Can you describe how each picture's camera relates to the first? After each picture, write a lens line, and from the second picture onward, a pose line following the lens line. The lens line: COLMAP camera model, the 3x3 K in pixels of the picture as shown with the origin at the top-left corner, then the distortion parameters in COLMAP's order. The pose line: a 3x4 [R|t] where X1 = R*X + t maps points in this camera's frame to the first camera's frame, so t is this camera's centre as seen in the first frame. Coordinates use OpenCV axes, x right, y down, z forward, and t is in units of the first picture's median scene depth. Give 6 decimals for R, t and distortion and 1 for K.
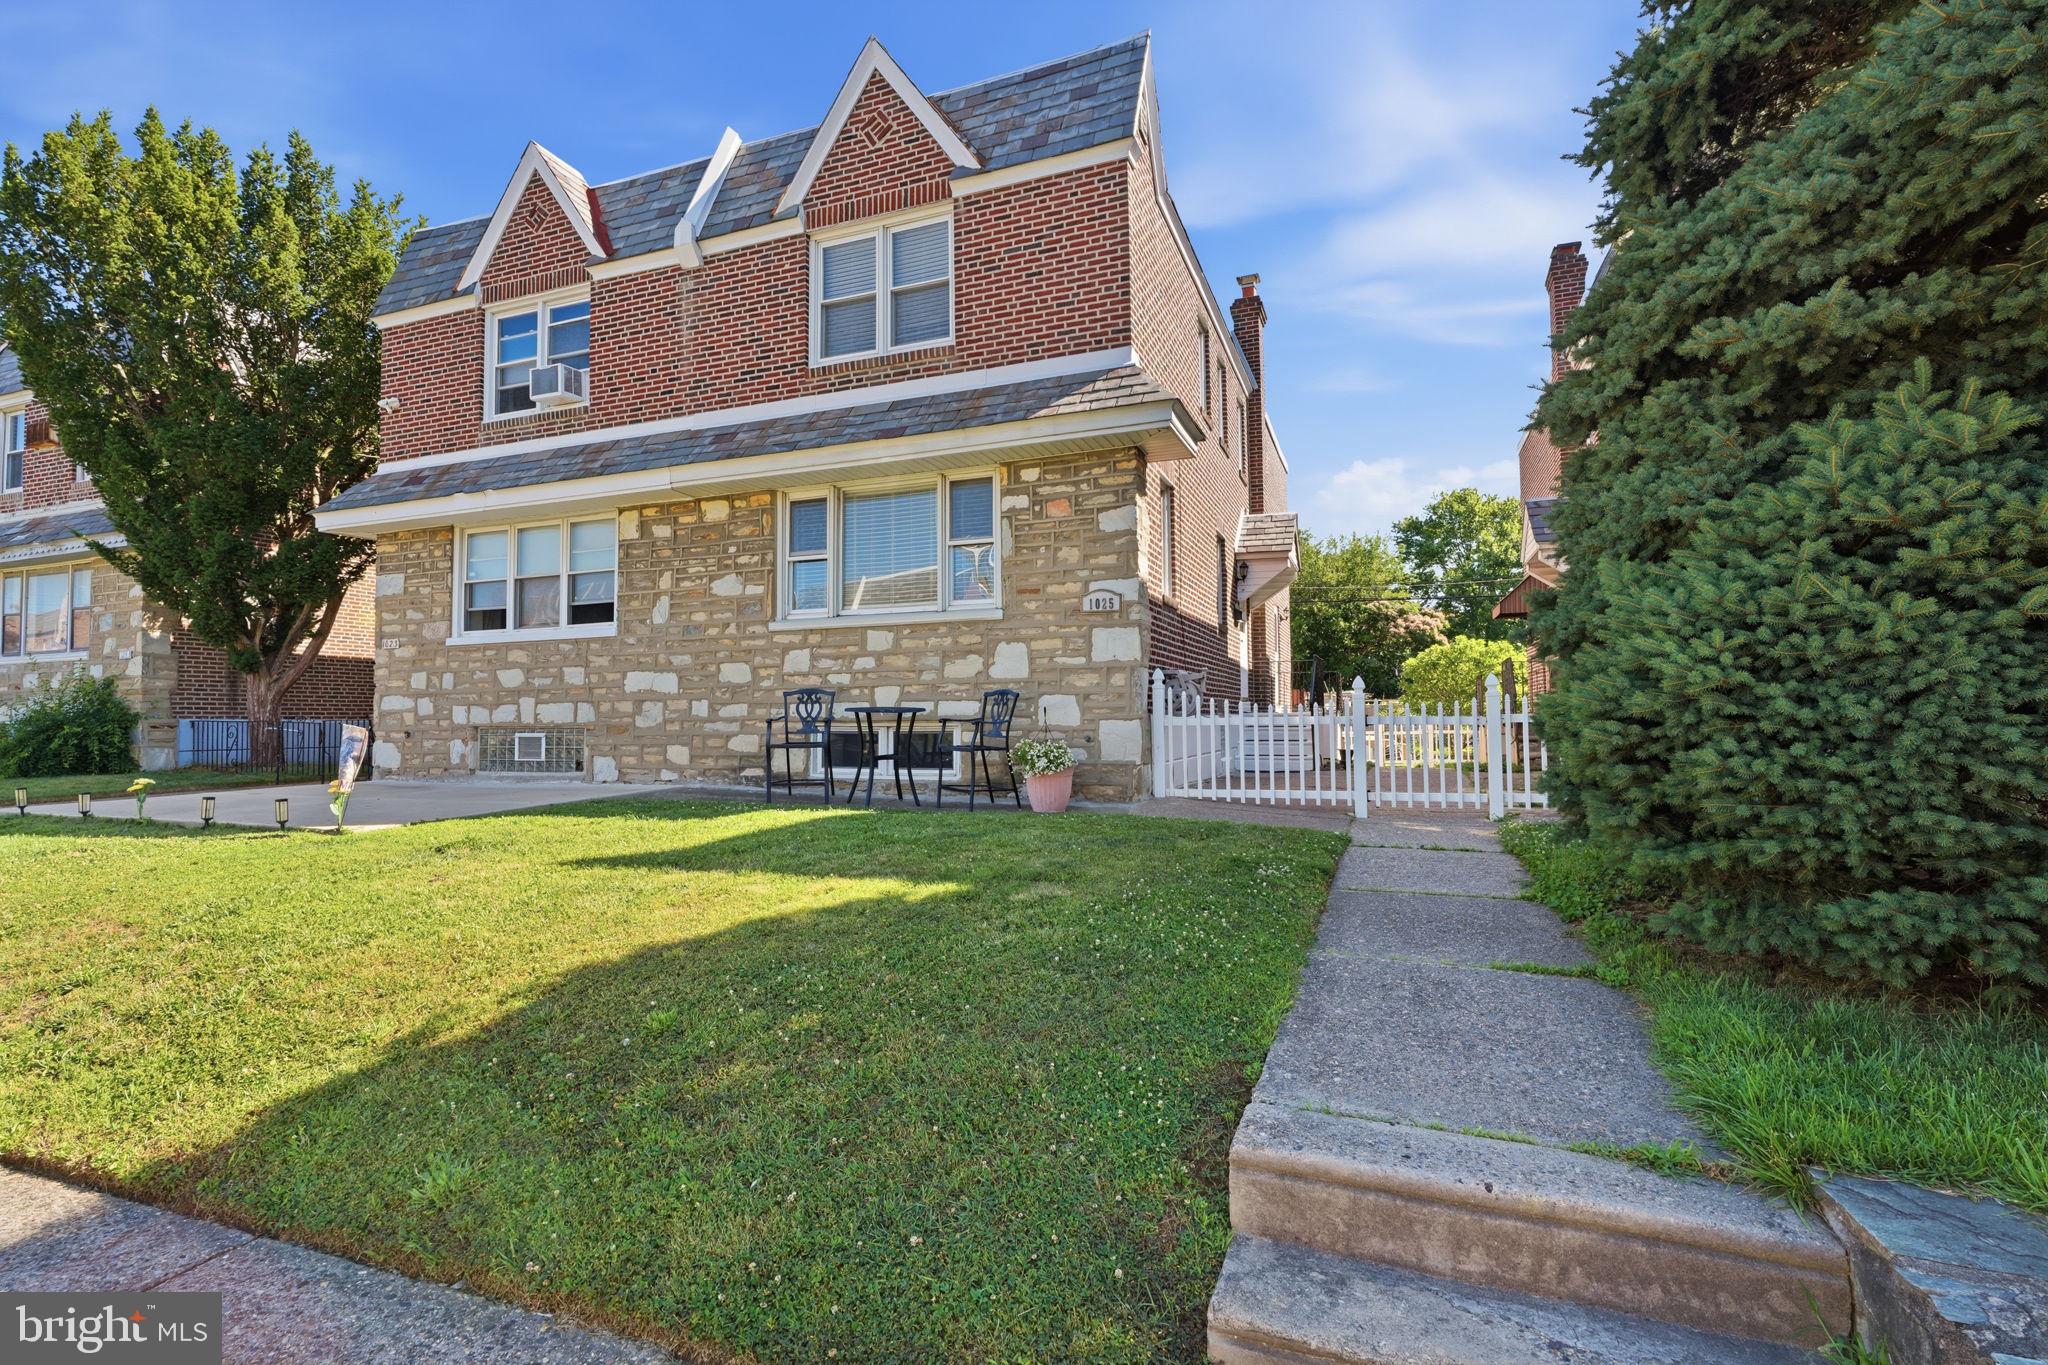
lens RADIAL K [[935.5, 0, 1020.5], [0, 935.5, 676.1], [0, 0, 1]] dist [0.005438, 0.000176]
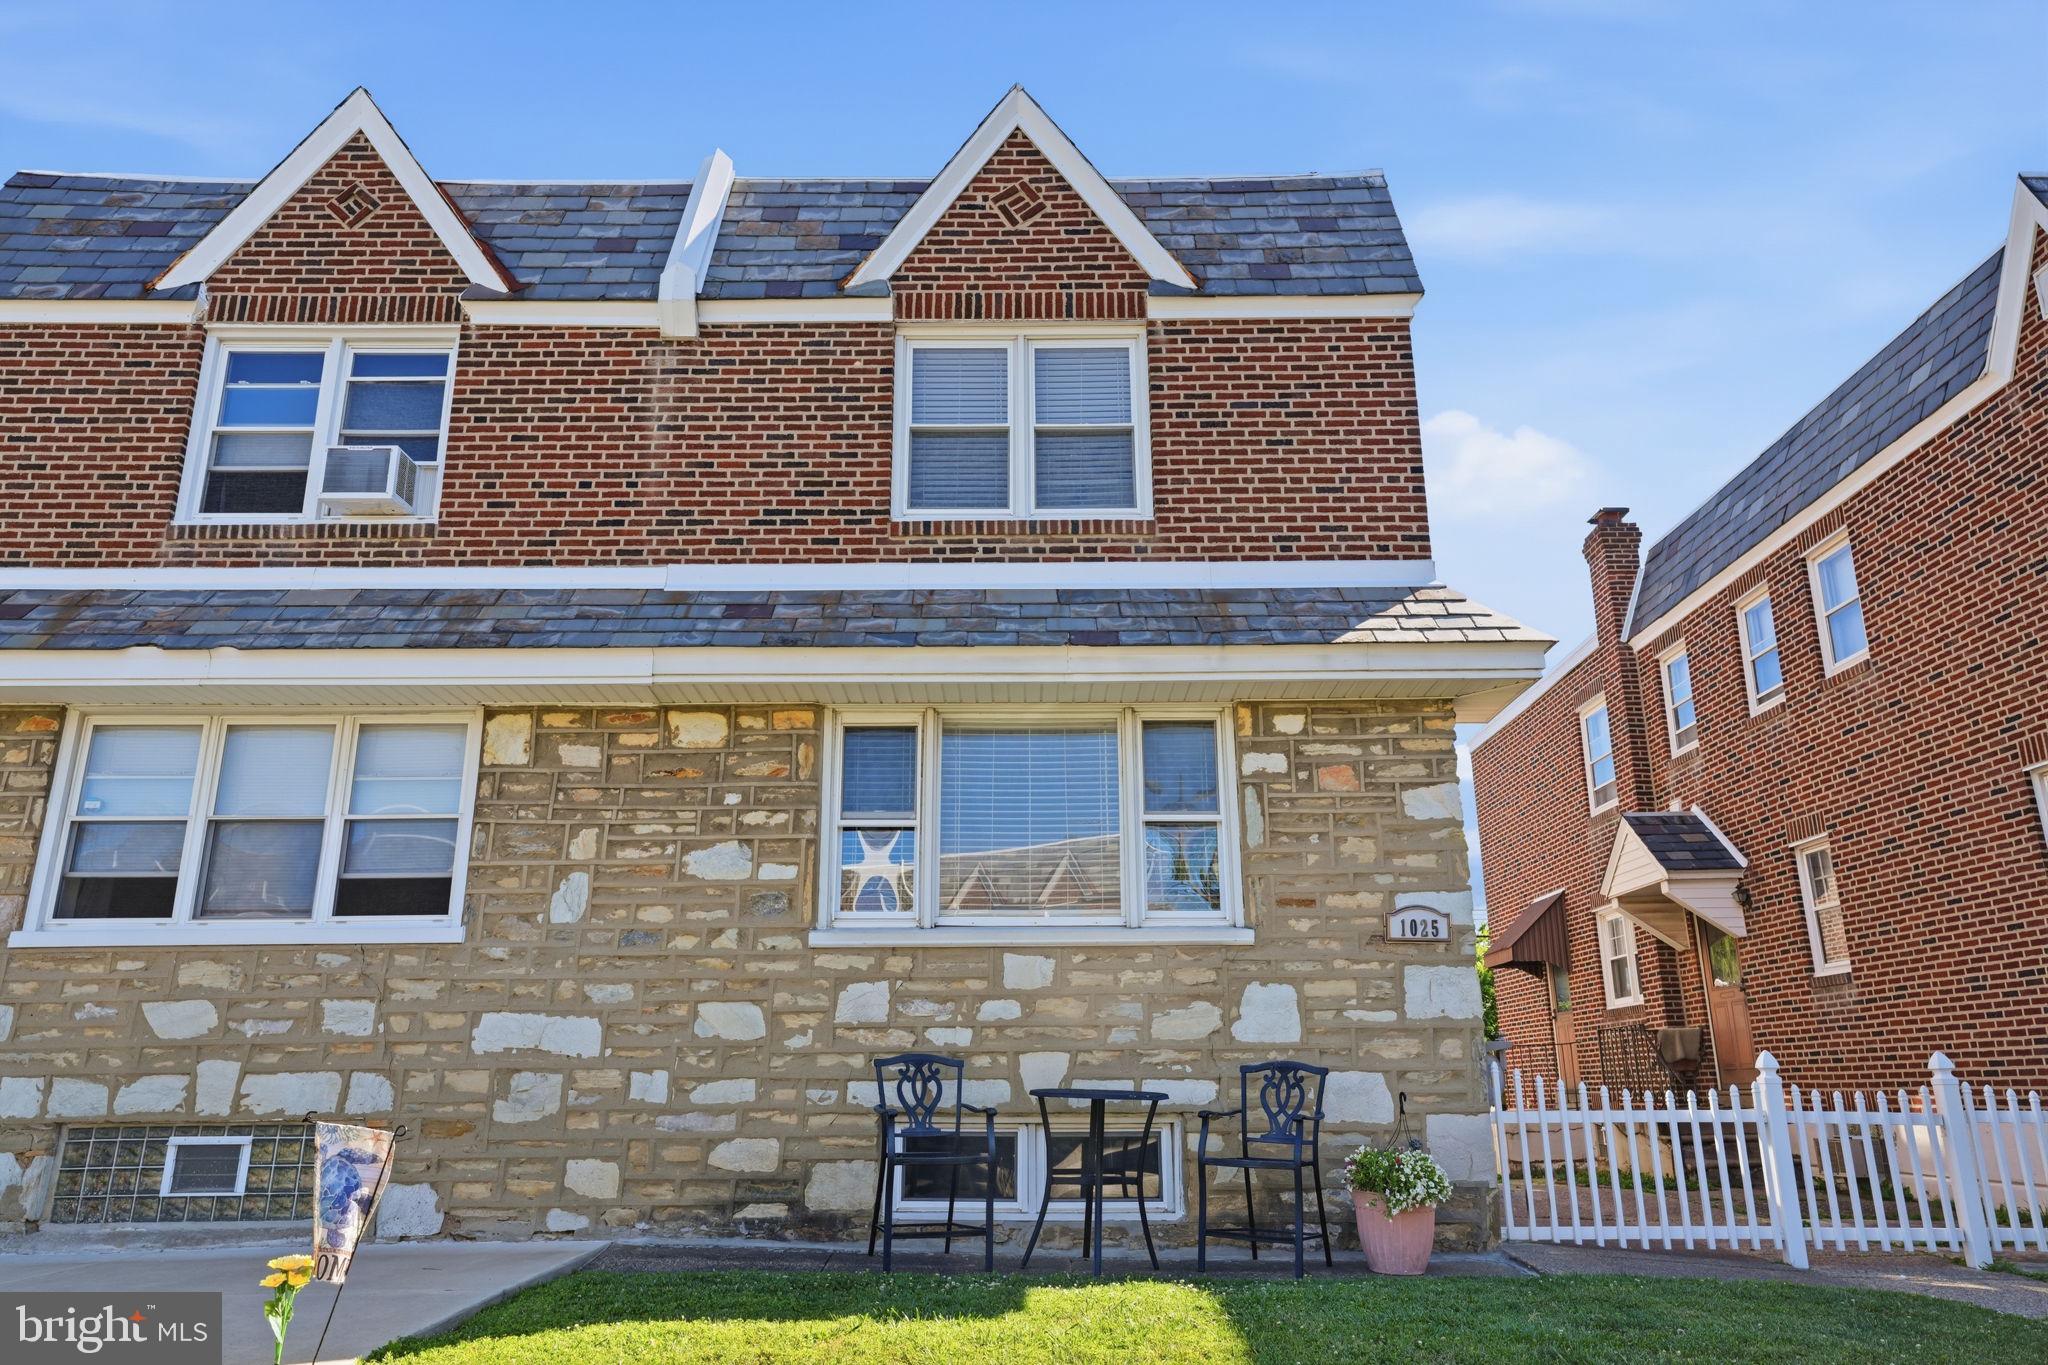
lens RADIAL K [[1423.8, 0, 1010.1], [0, 1423.8, 682.7], [0, 0, 1]] dist [-0.010769, 0.032273]
pose [[0.934760, 0.107400, 0.338659, -0.459281], [-0.022117, 0.968956, -0.246241, 0.006411], [-0.354592, 0.222686, 0.908116, 0.138408]]
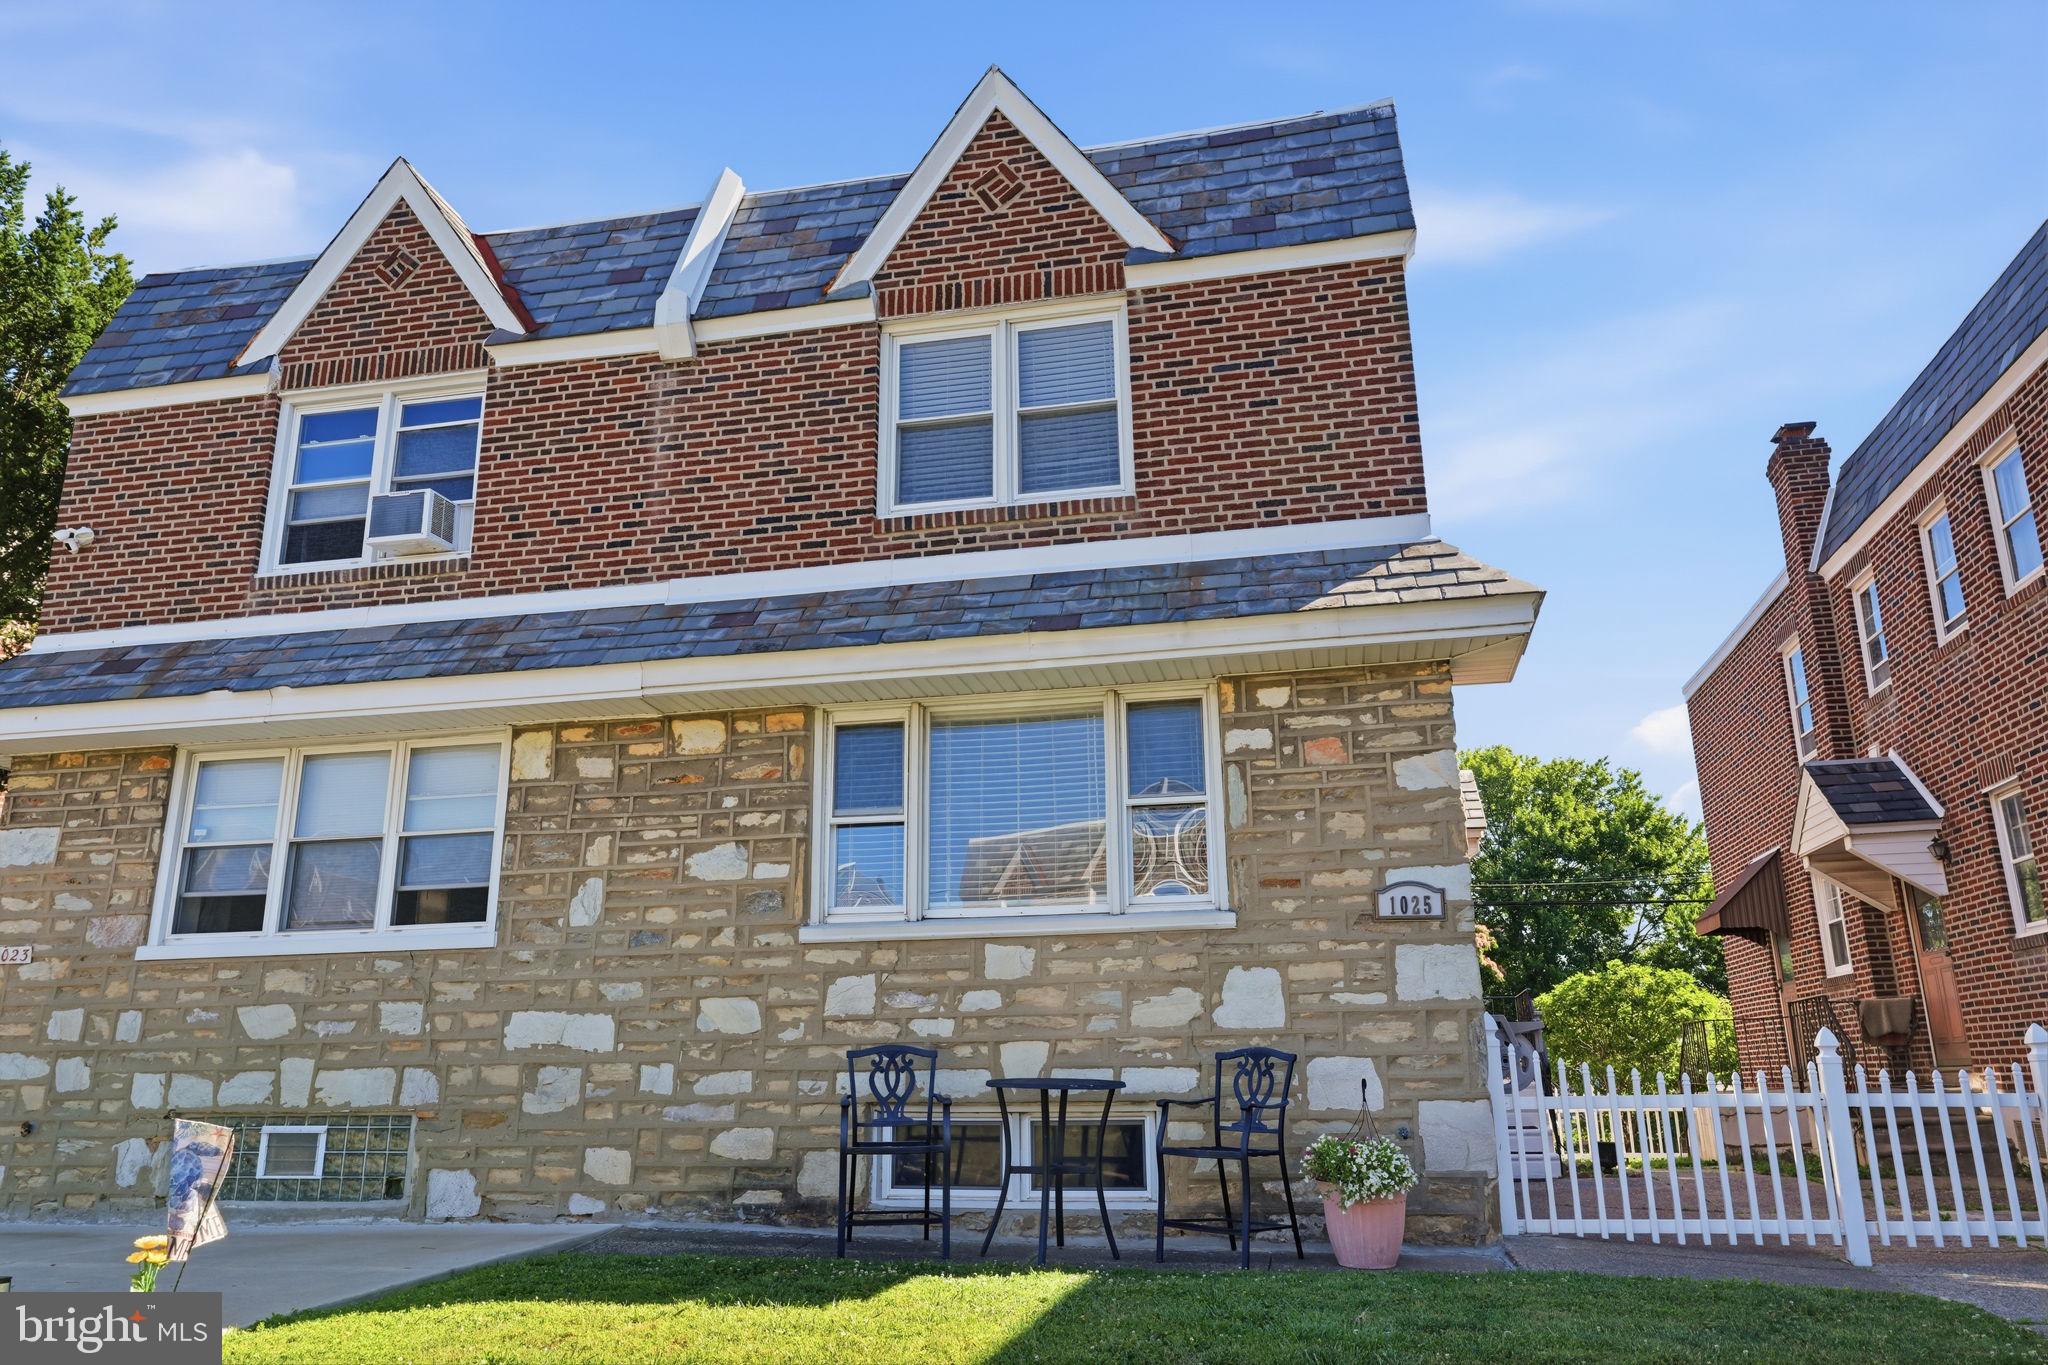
lens RADIAL K [[1423.8, 0, 1015.2], [0, 1423.8, 690.1], [0, 0, 1]] dist [-0.010769, 0.032273]
pose [[0.987469, 0.040597, 0.152502, -0.274961], [-0.005792, 0.975017, -0.222054, -0.004936], [-0.157707, 0.218388, 0.963034, 0.090375]]
